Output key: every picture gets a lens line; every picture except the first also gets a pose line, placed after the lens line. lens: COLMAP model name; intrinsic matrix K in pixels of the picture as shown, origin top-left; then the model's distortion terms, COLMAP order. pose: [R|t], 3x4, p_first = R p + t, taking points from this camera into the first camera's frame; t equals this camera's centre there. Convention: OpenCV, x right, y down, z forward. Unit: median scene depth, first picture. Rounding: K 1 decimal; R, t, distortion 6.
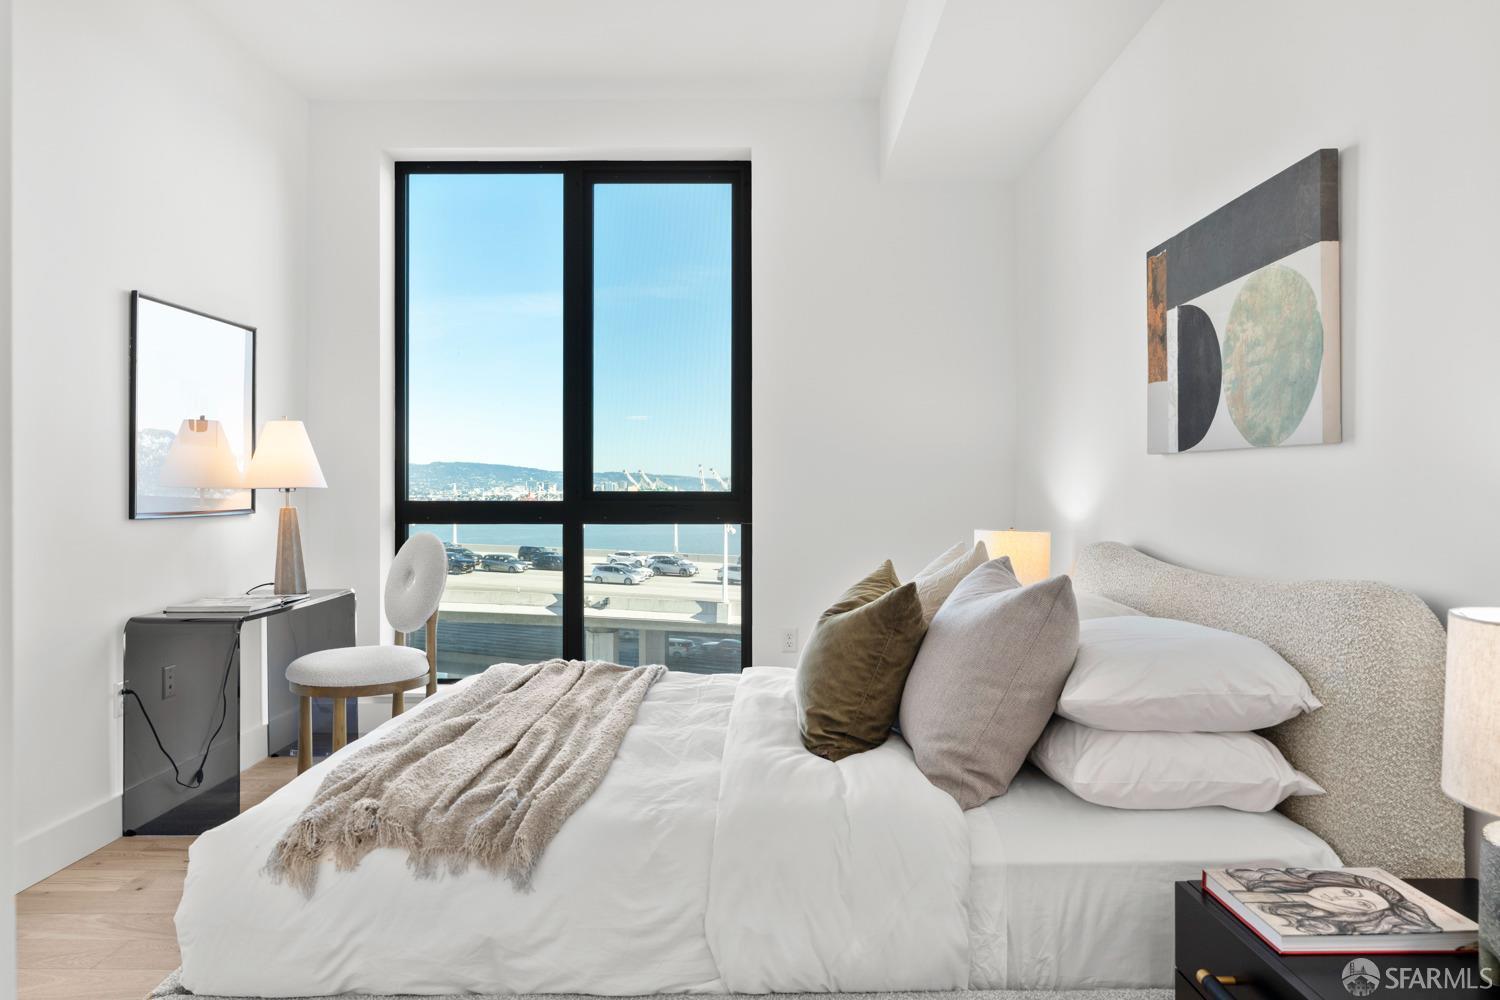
lens RADIAL K [[964.7, 0, 751.5], [0, 964.7, 485.8], [0, 0, 1]] dist [-0.003023, 0.009475]
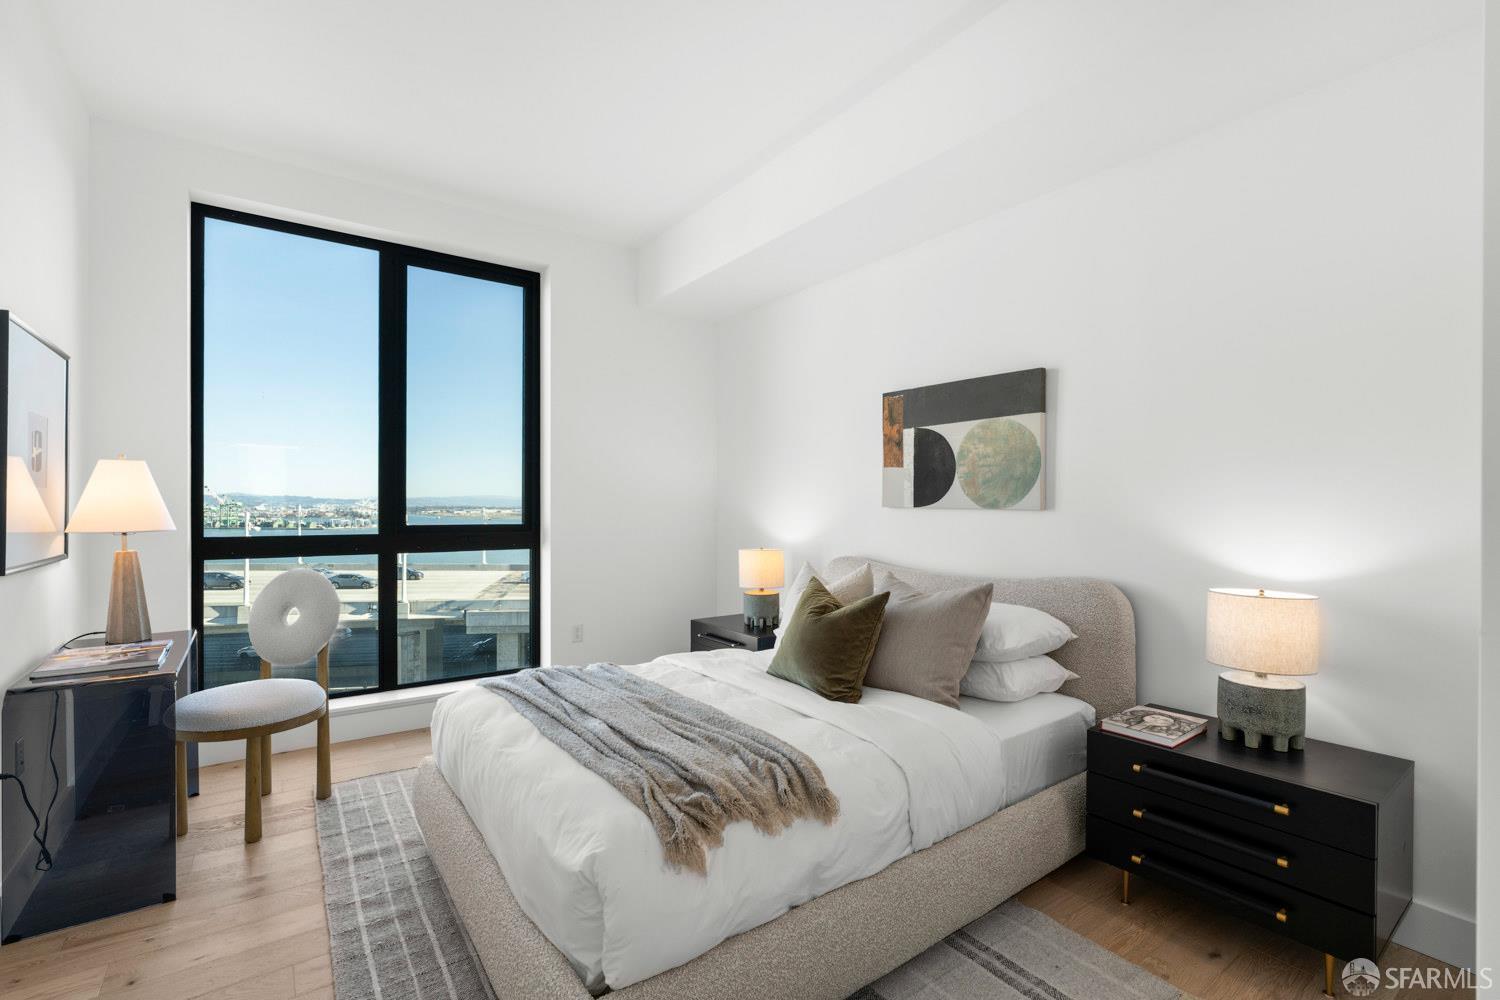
lens RADIAL K [[675.0, 0, 760.1], [0, 675.0, 502.9], [0, 0, 1]] dist [-0.005081, 0.001659]
pose [[0.805579, 0.005544, 0.592462, -0.522596], [-0.004634, 0.999985, -0.003058, -0.036417], [-0.592470, -0.000282, 0.805592, 0.133651]]
